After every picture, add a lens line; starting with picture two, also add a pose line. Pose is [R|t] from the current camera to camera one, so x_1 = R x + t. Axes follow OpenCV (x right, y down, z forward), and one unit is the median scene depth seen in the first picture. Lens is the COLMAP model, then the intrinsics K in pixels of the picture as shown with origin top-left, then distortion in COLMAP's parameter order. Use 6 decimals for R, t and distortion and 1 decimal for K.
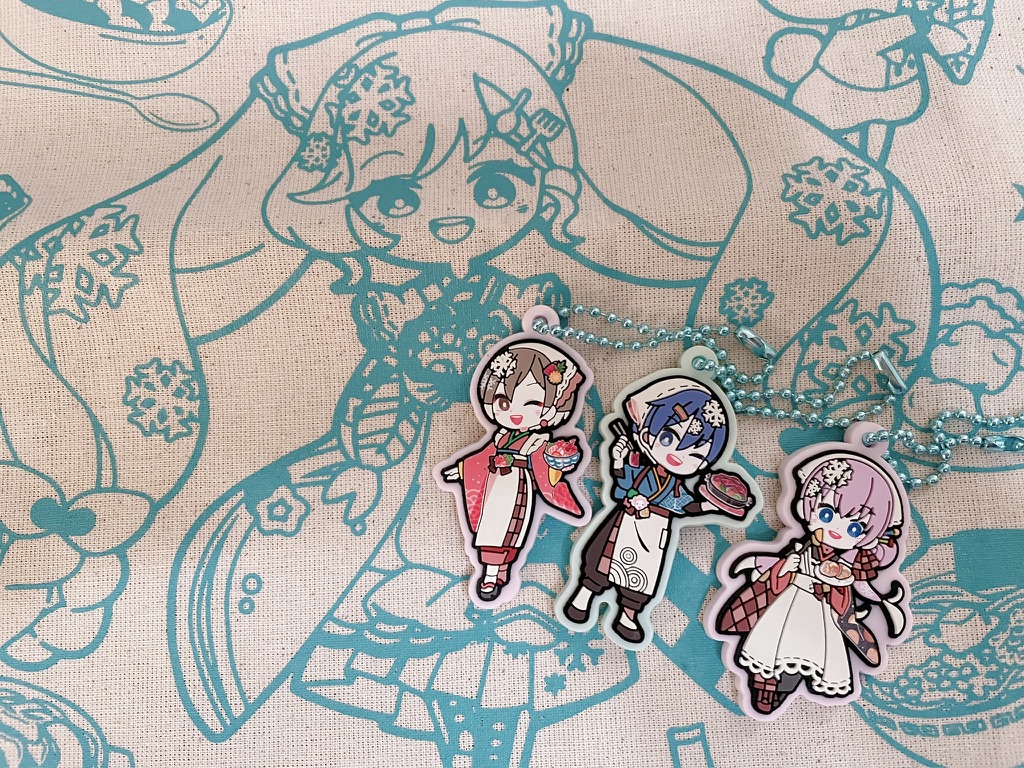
lens RADIAL K [[766.3, 0, 512.0], [0, 766.3, 384.0], [0, 0, 1]] dist [-0.000564, -0.006159]
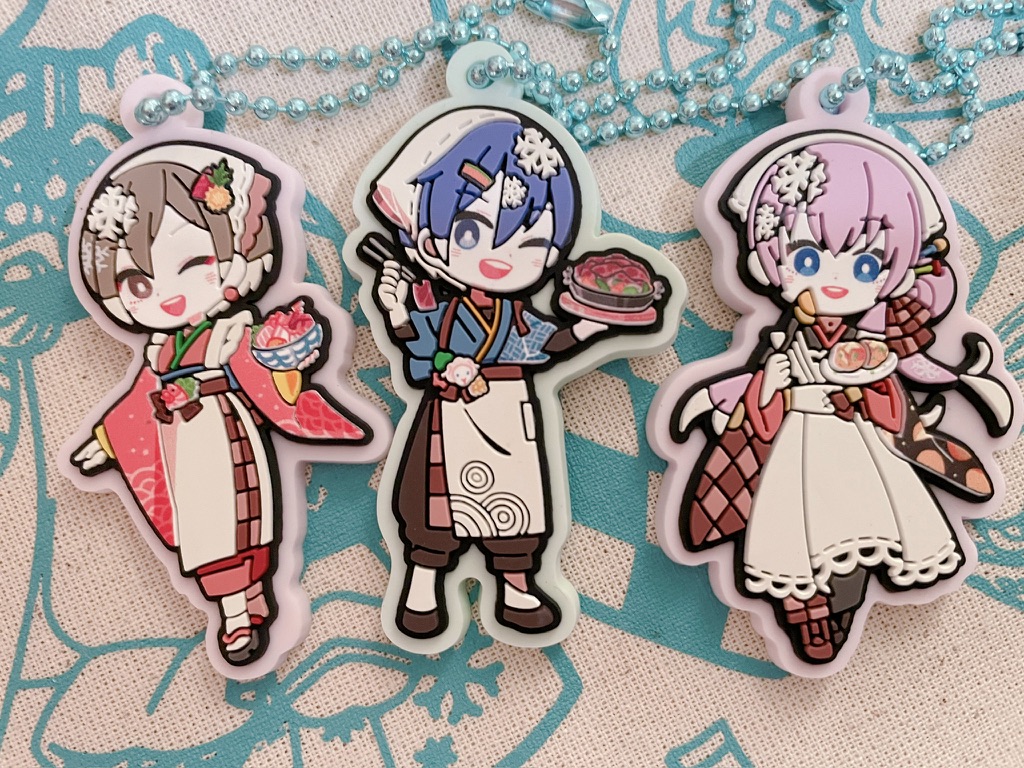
lens RADIAL K [[782.0, 0, 513.5], [0, 782.0, 403.2], [0, 0, 1]] dist [0.045899, -0.136887]
pose [[0.930296, -0.360685, 0.066752, 0.156746], [0.355184, 0.931221, 0.081677, 0.144649], [-0.091620, -0.052275, 0.994421, 0.485429]]
